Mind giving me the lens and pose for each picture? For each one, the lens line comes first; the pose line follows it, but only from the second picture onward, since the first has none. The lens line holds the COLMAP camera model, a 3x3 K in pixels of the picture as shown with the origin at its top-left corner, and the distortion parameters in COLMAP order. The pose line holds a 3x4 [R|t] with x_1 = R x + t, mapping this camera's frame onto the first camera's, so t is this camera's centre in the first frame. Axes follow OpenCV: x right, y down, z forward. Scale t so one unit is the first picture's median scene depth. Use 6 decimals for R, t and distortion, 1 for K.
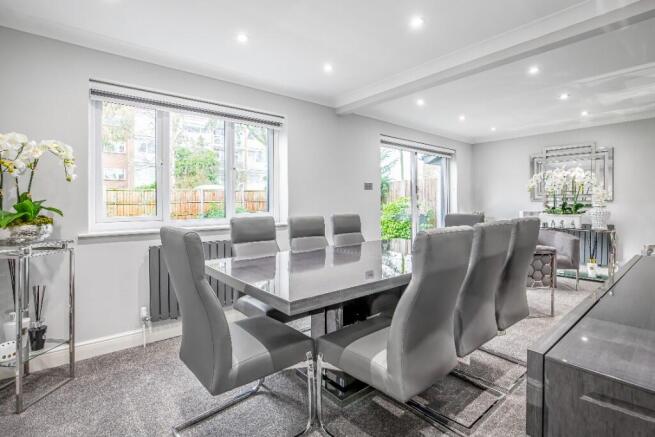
lens RADIAL K [[314.5, 0, 330.7], [0, 314.5, 208.6], [0, 0, 1]] dist [-0.000771, -0.000111]
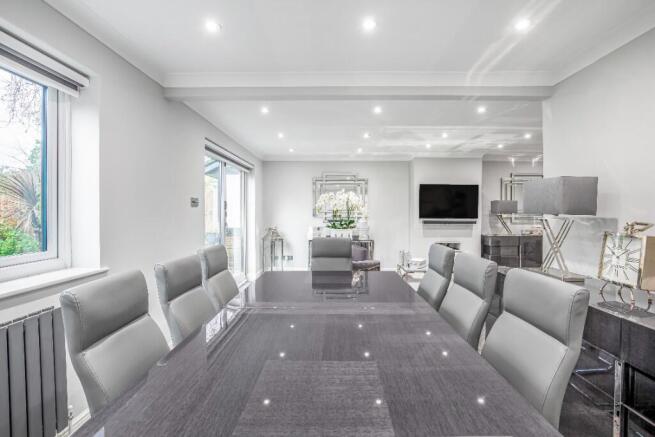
lens RADIAL K [[304.3, 0, 327.5], [0, 304.3, 218.5], [0, 0, 1]] dist [-0.001152, 0.000124]
pose [[0.662096, -0.010218, 0.749350, -0.210397], [0.005145, 0.999945, 0.009089, -0.035516], [-0.749402, -0.002163, 0.662112, 0.263098]]
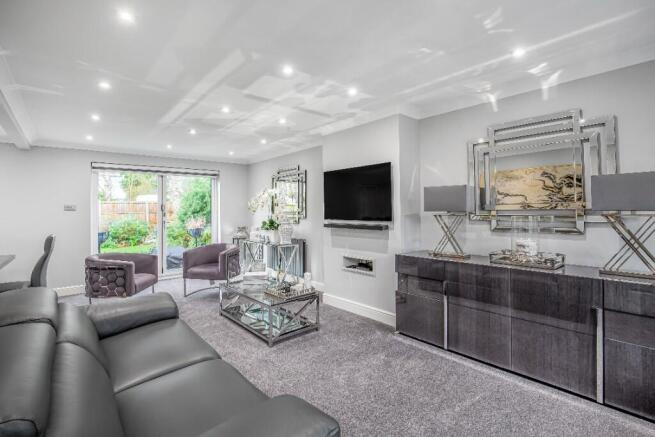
lens RADIAL K [[304.3, 0, 327.5], [0, 304.3, 218.5], [0, 0, 1]] dist [-0.001152, 0.000124]
pose [[0.999935, -0.010829, 0.003650, 1.010116], [0.010759, 0.999764, 0.018871, -0.043309], [-0.003853, -0.018830, 0.999815, -0.099022]]
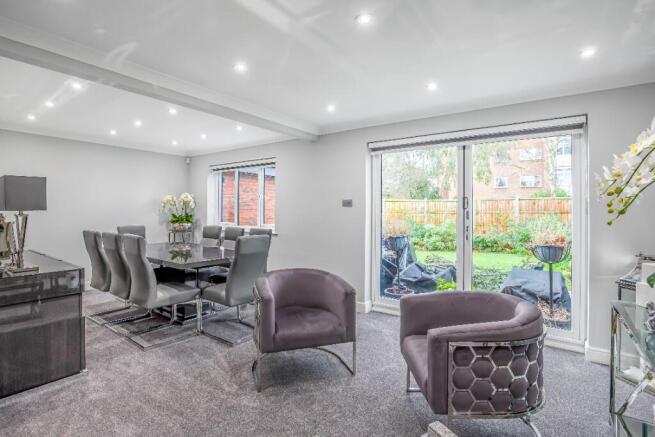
lens RADIAL K [[304.3, 0, 327.5], [0, 304.3, 218.5], [0, 0, 1]] dist [-0.001152, 0.000124]
pose [[0.287884, -0.008890, -0.957624, 0.921447], [-0.050830, 0.998406, -0.024550, -0.001639], [0.956315, 0.055743, 0.286973, 0.663709]]
